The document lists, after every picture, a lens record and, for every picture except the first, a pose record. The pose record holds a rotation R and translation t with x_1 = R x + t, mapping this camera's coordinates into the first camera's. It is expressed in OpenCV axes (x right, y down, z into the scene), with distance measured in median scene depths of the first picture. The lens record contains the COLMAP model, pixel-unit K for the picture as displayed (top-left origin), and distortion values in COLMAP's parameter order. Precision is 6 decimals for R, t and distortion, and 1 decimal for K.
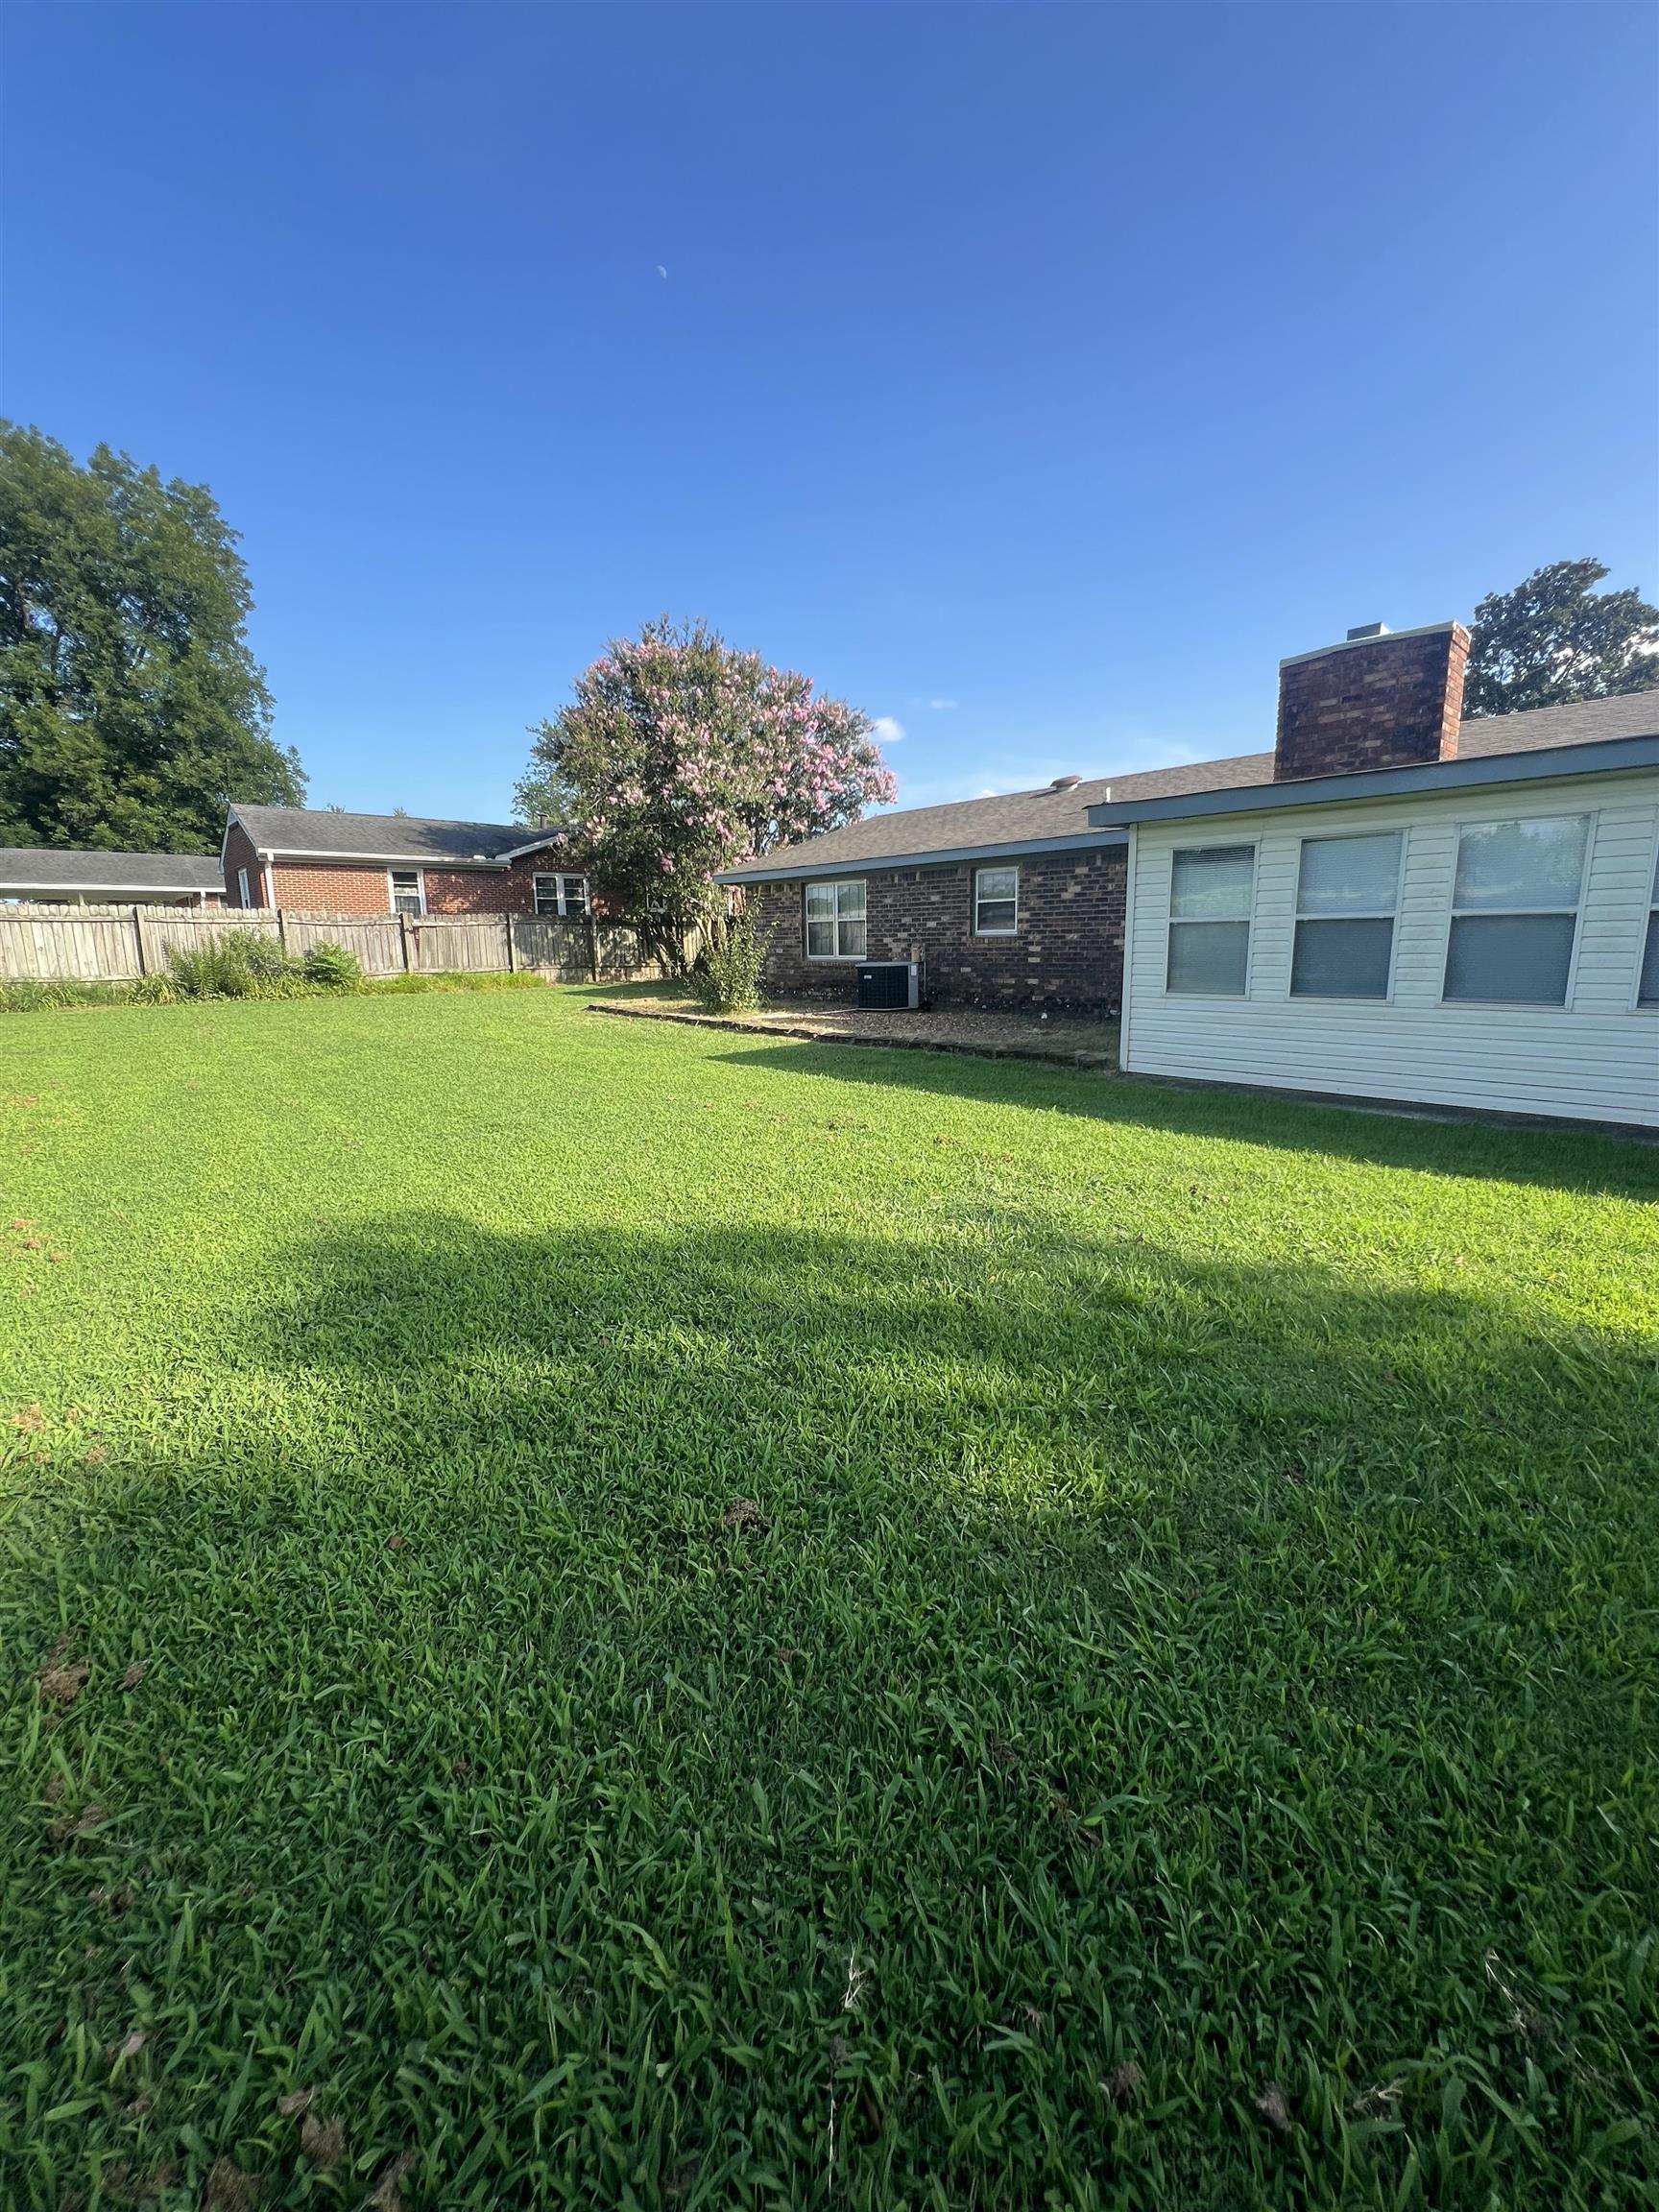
lens RADIAL K [[889.1, 0, 826.6], [0, 889.1, 1105.8], [0, 0, 1]] dist [0.000773, -0.000031]
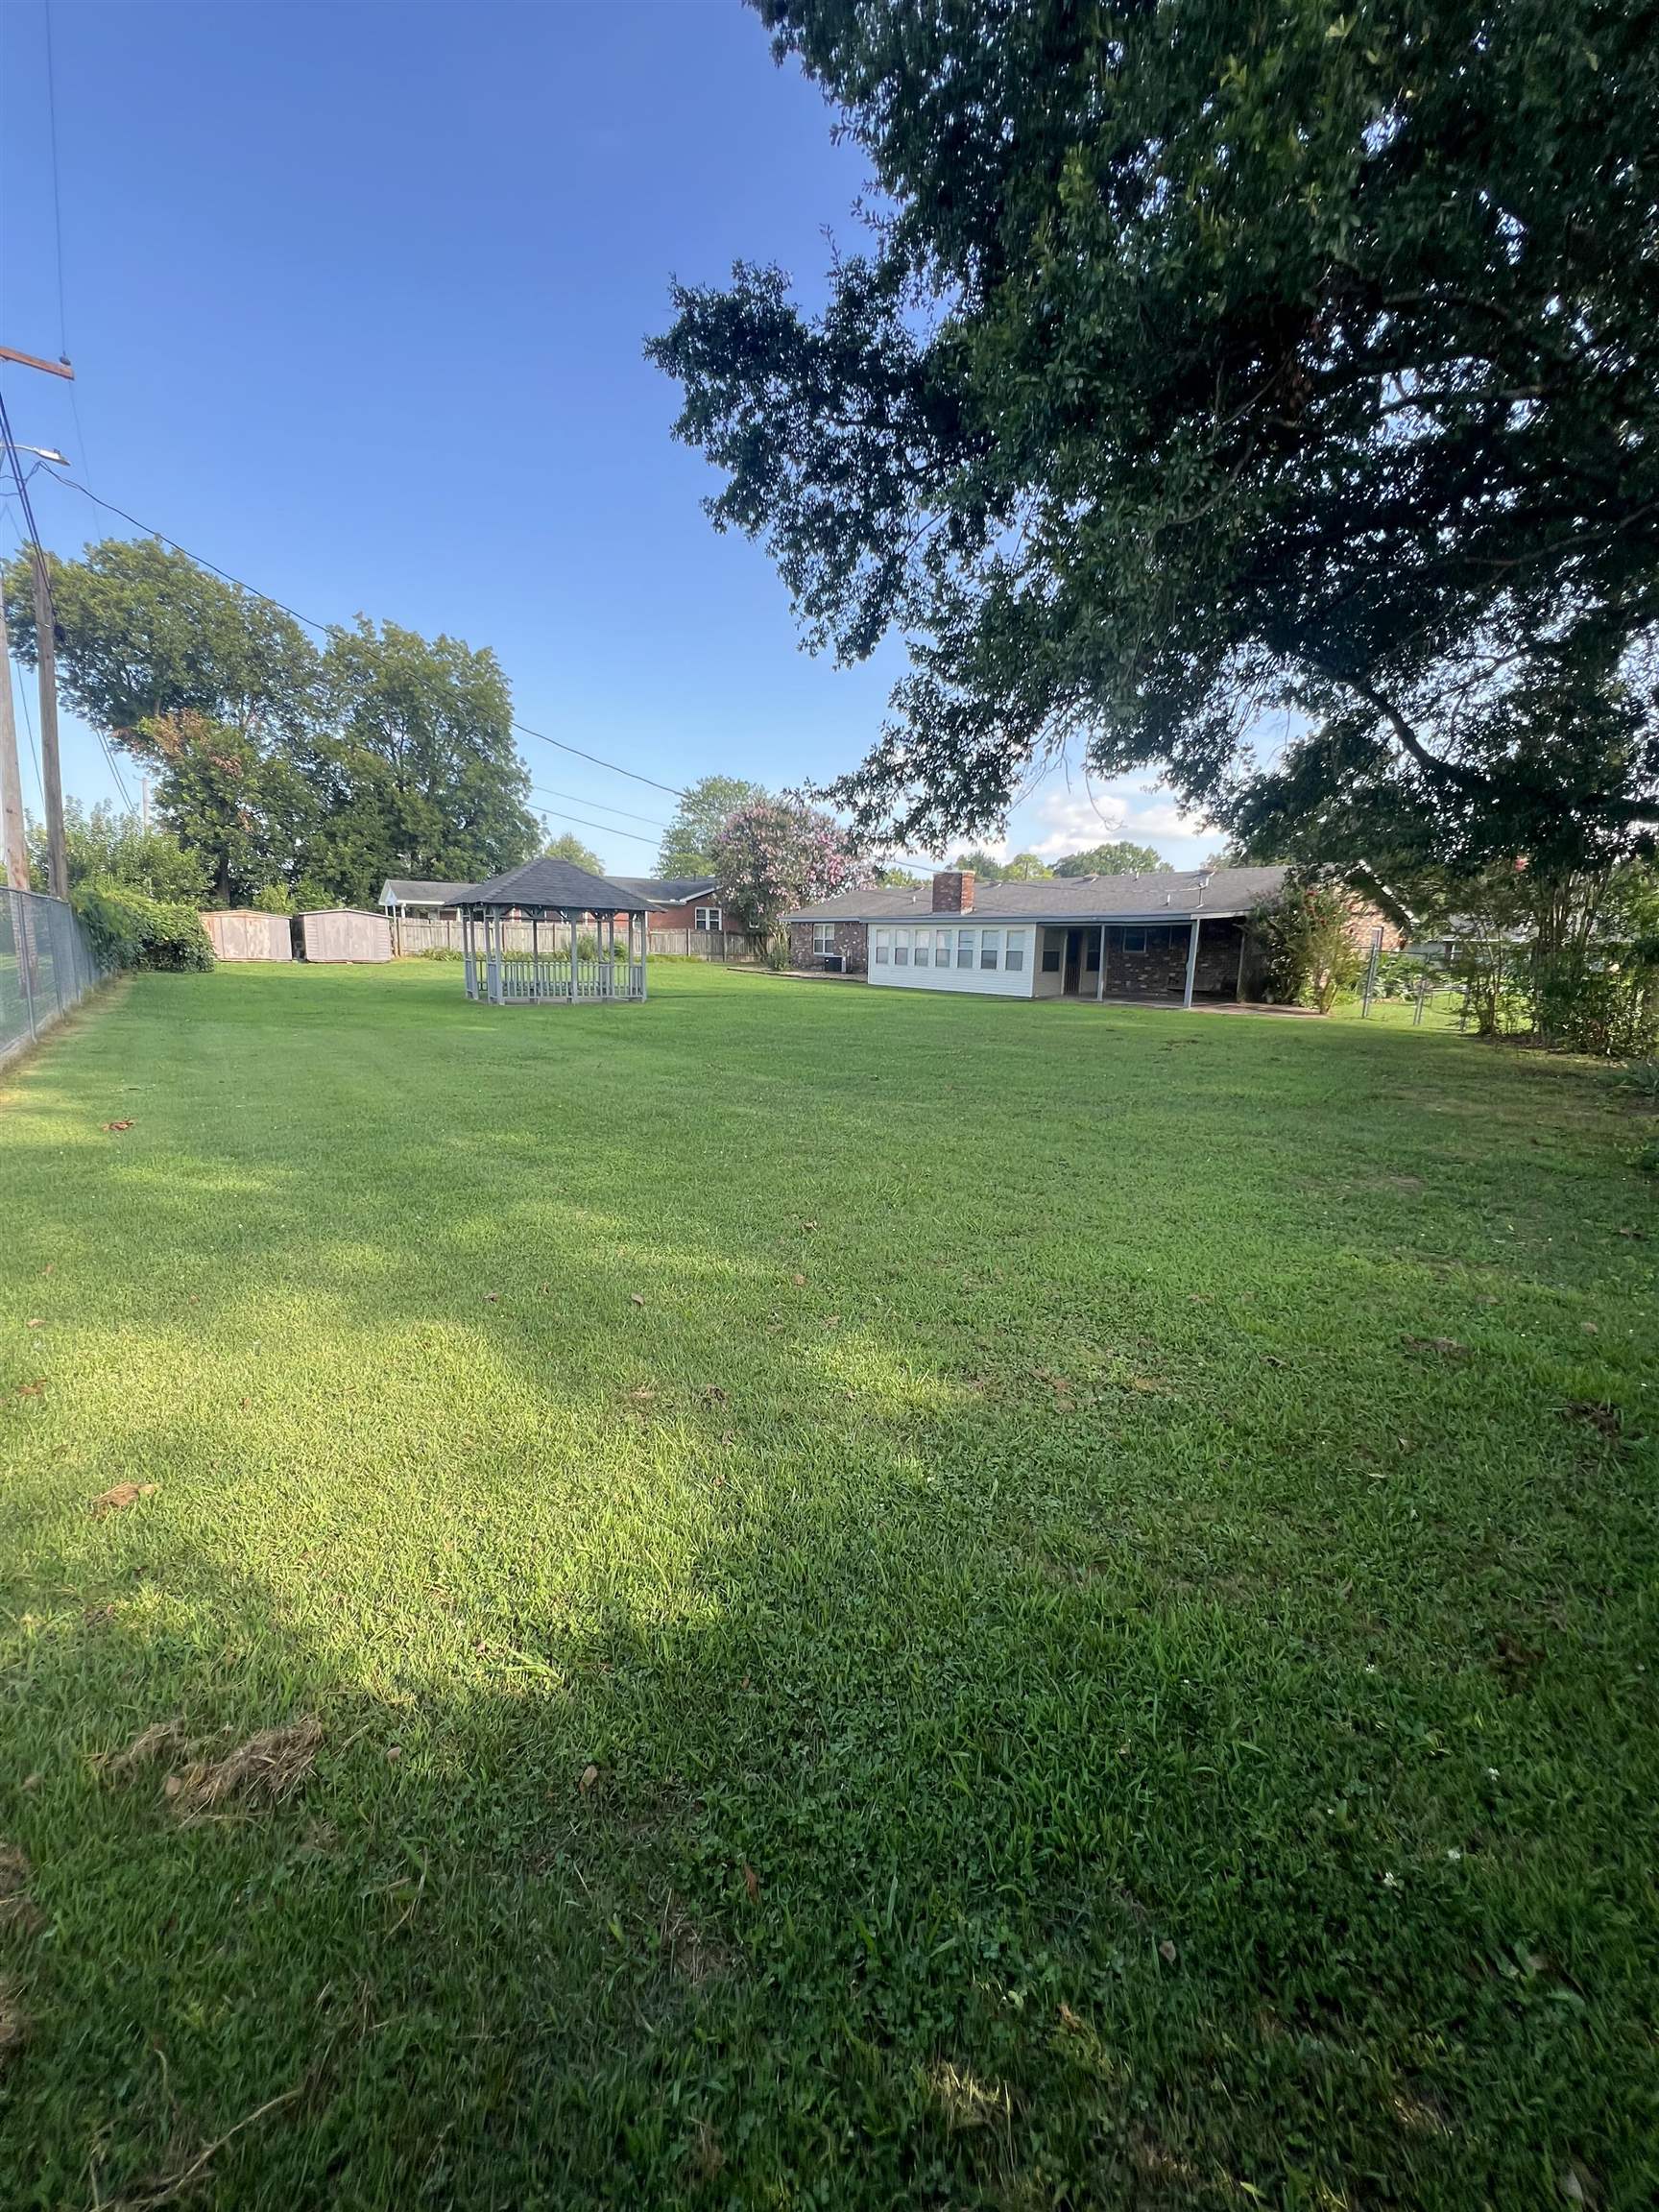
lens RADIAL K [[889.1, 0, 830.9], [0, 889.1, 1104.2], [0, 0, 1]] dist [0.000773, -0.000031]
pose [[0.994579, 0.049877, -0.091237, 0.225182], [-0.049537, 0.998754, 0.005982, 0.194608], [0.091422, -0.001430, 0.995811, -1.206988]]
